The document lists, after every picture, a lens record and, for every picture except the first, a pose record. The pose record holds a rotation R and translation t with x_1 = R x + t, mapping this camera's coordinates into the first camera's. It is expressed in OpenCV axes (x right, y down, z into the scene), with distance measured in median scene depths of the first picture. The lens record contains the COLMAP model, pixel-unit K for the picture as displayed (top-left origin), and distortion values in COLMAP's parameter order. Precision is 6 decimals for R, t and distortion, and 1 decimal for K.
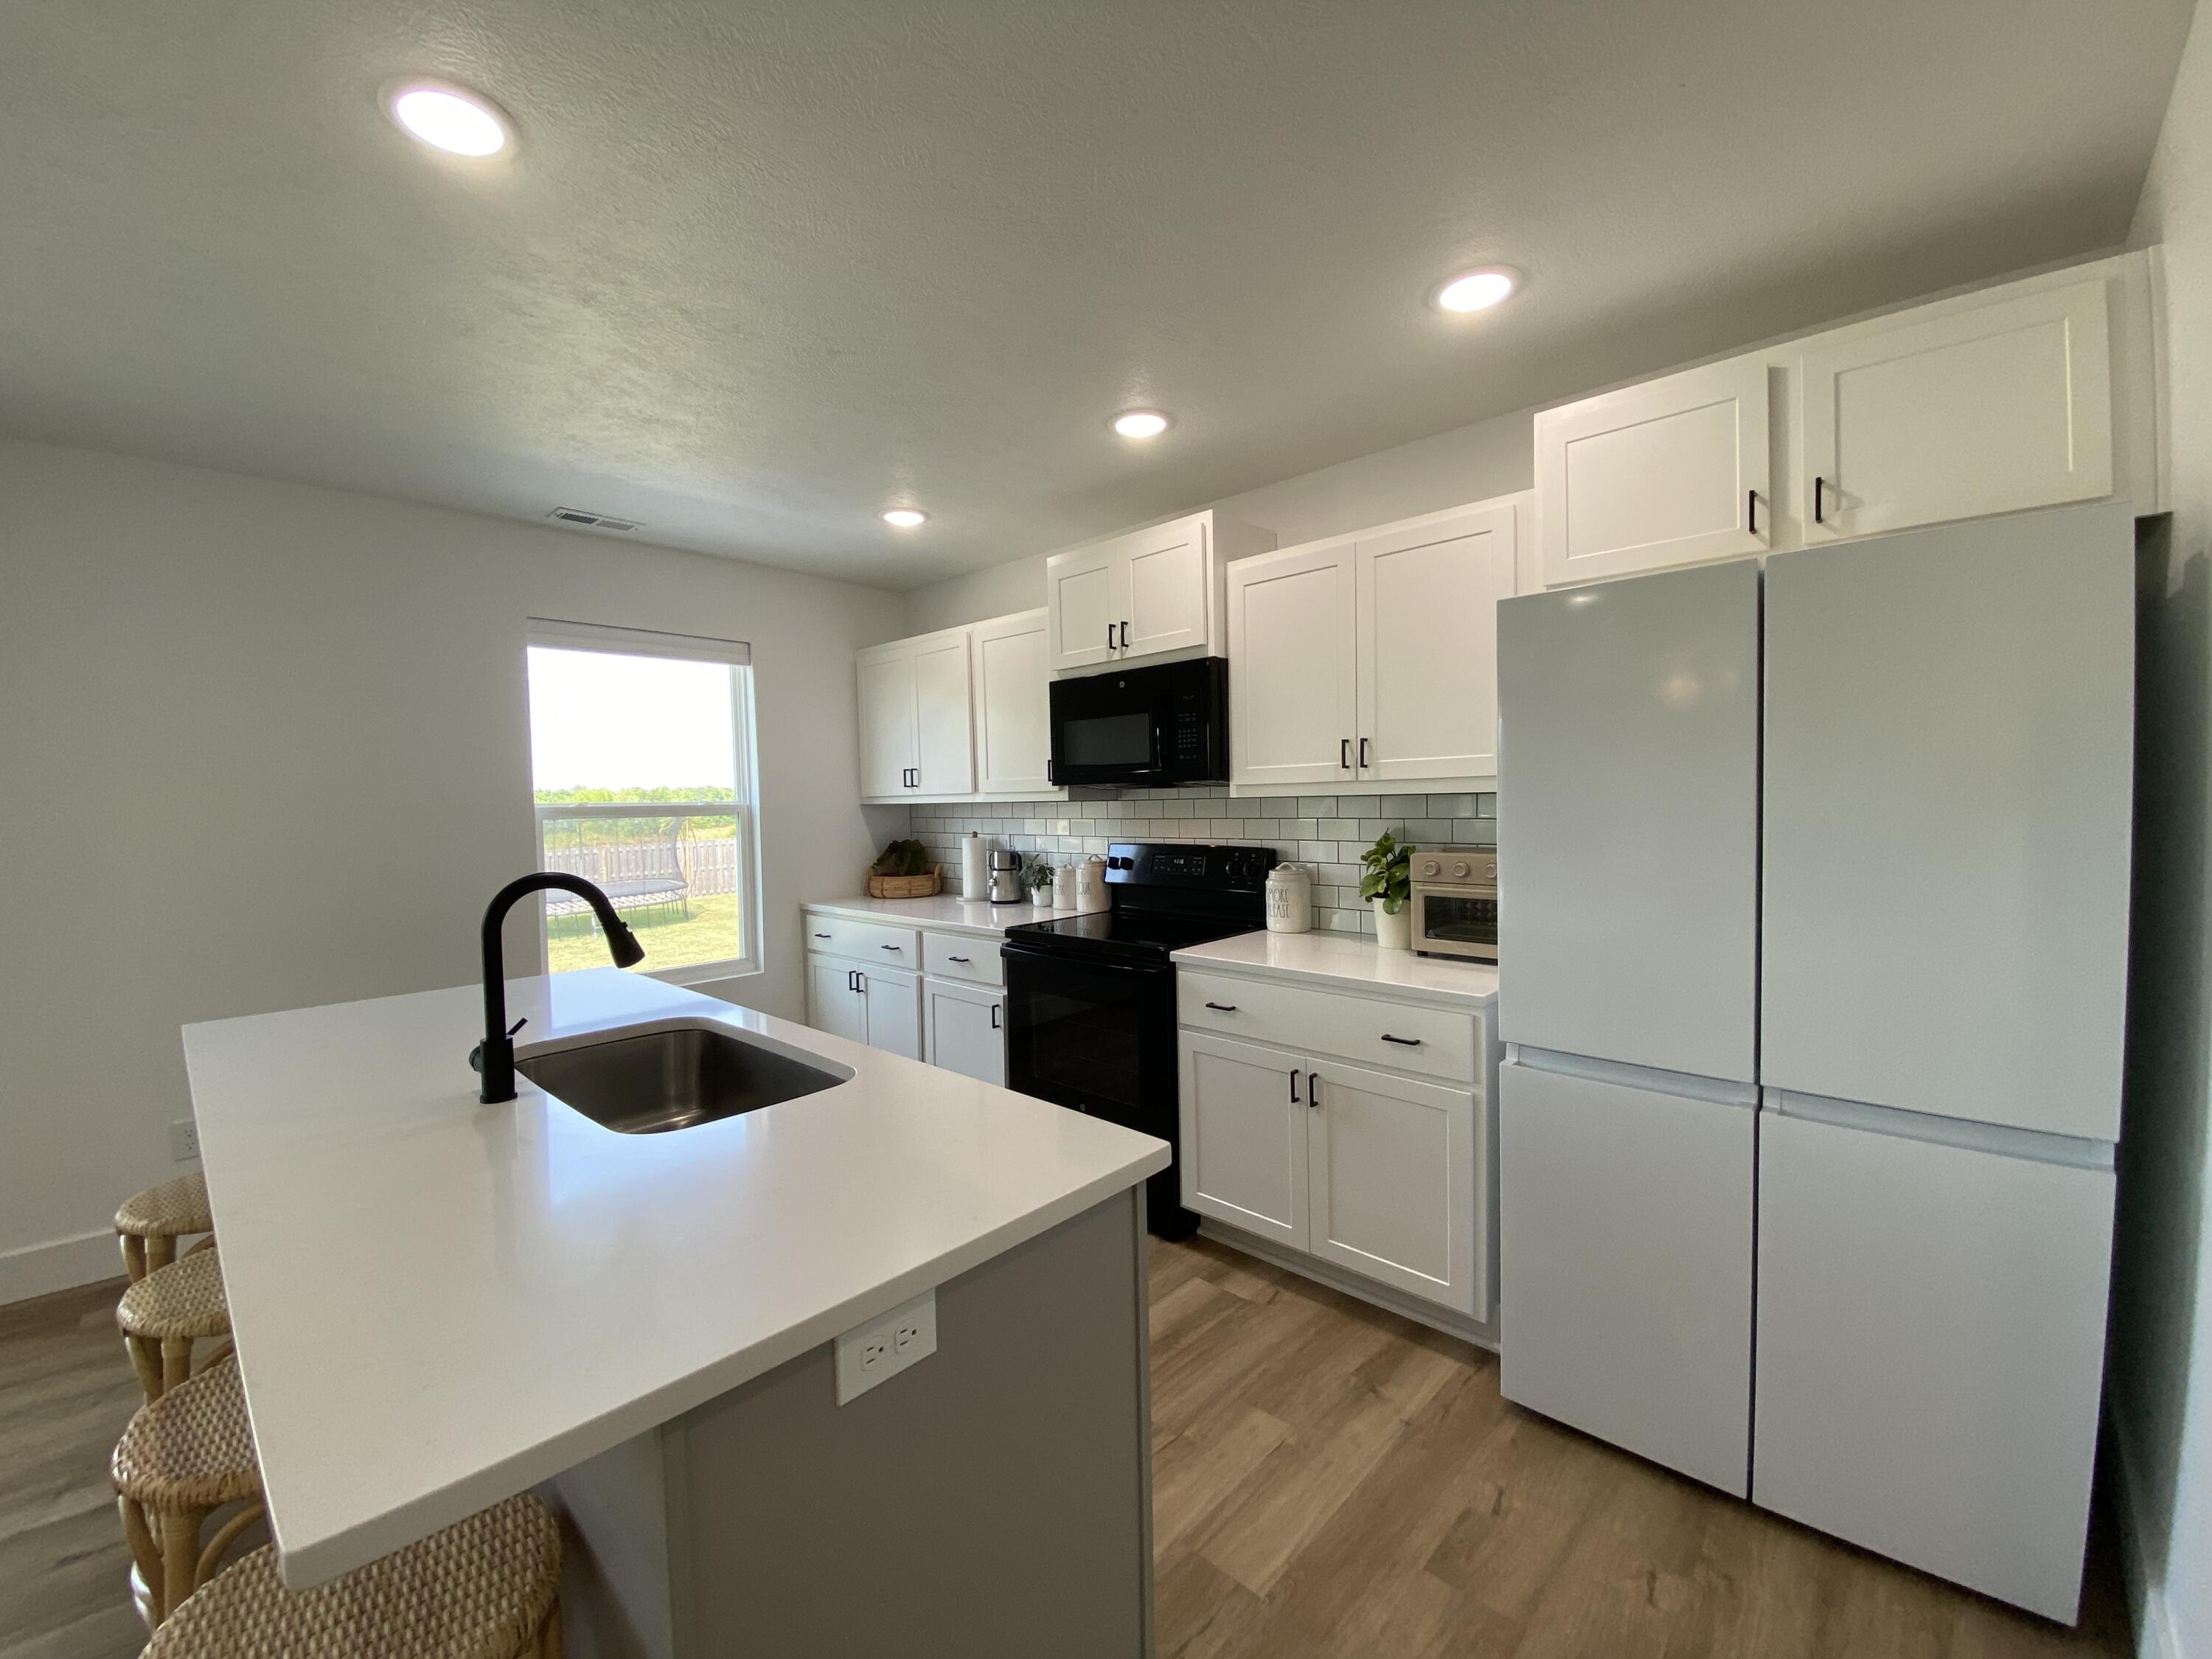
lens RADIAL K [[899.2, 0, 1079.4], [0, 899.2, 829.7], [0, 0, 1]] dist [-0.001019, -0.010070]
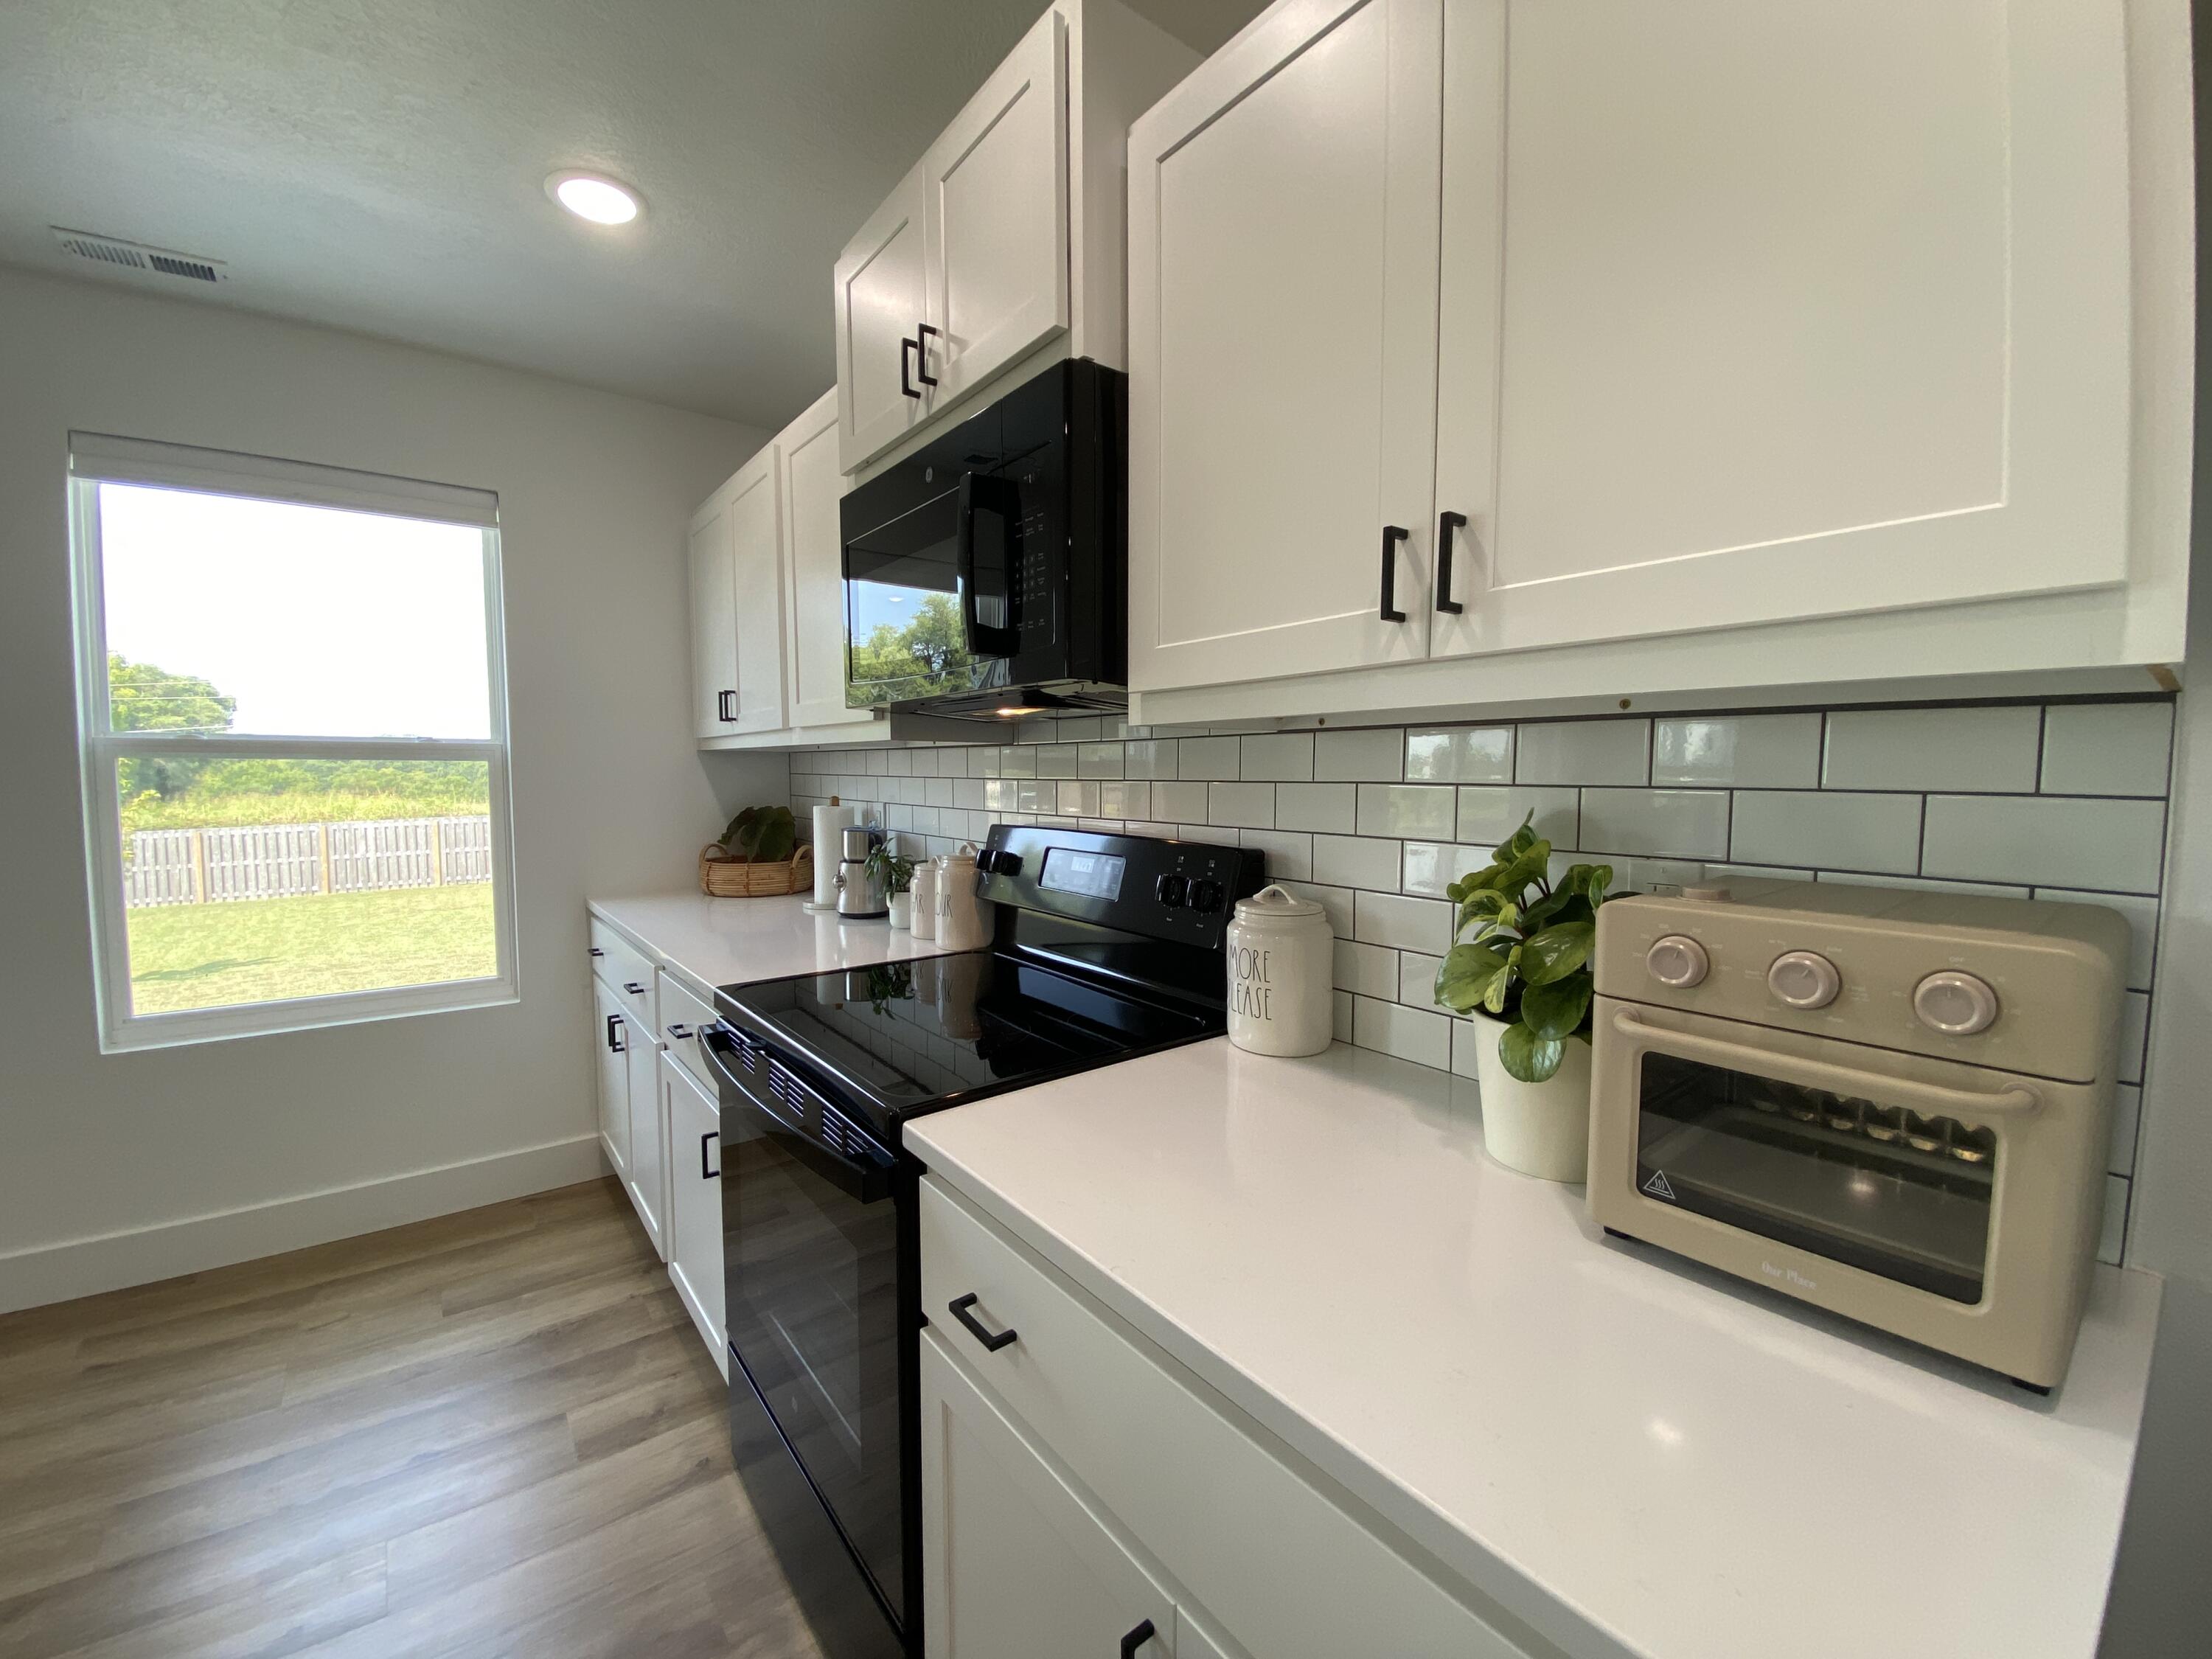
lens RADIAL K [[899.2, 0, 1091.3], [0, 899.2, 828.3], [0, 0, 1]] dist [-0.001019, -0.010070]
pose [[0.988800, 0.034819, -0.145127, 0.203047], [-0.030701, 0.999063, 0.030514, -0.000620], [0.146054, -0.025717, 0.988942, 0.566460]]
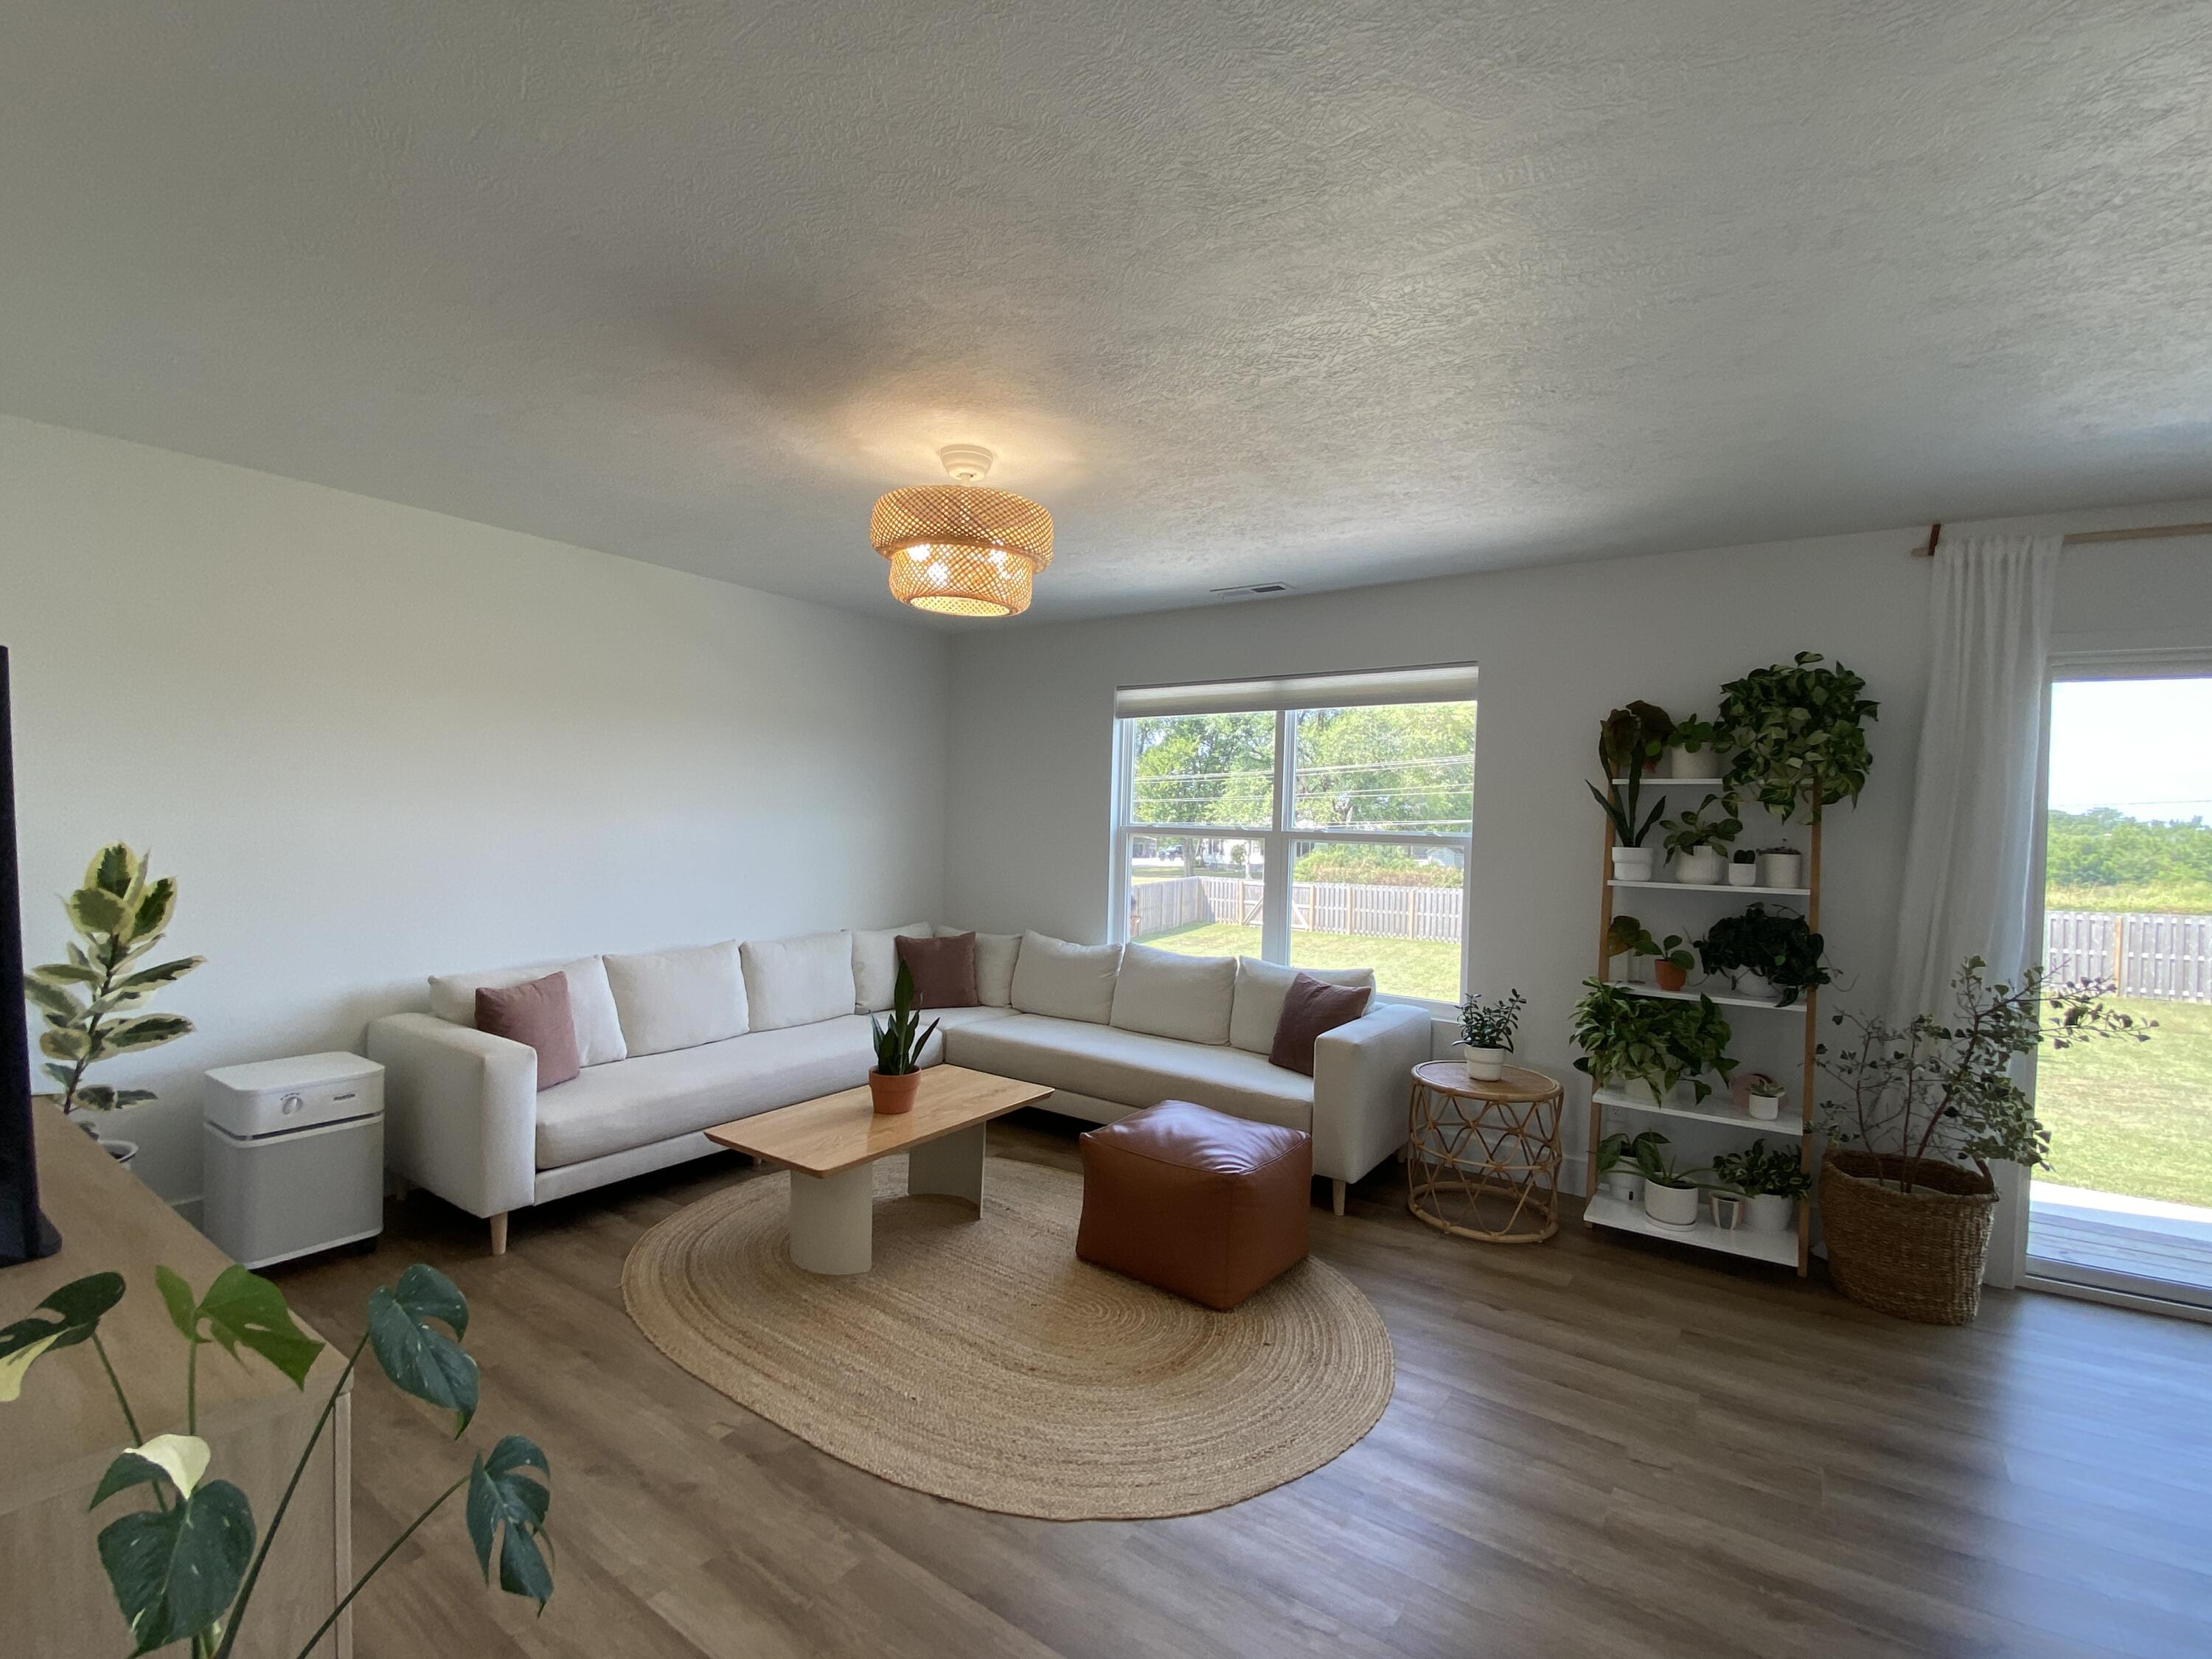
lens RADIAL K [[1003.8, 0, 1109.0], [0, 1003.8, 835.4], [0, 0, 1]] dist [0.002800, -0.004158]
pose [[0.155610, 0.042233, -0.986915, -0.694269], [-0.069340, 0.997088, 0.031736, 0.043369], [0.985382, 0.063495, 0.158085, -0.870168]]
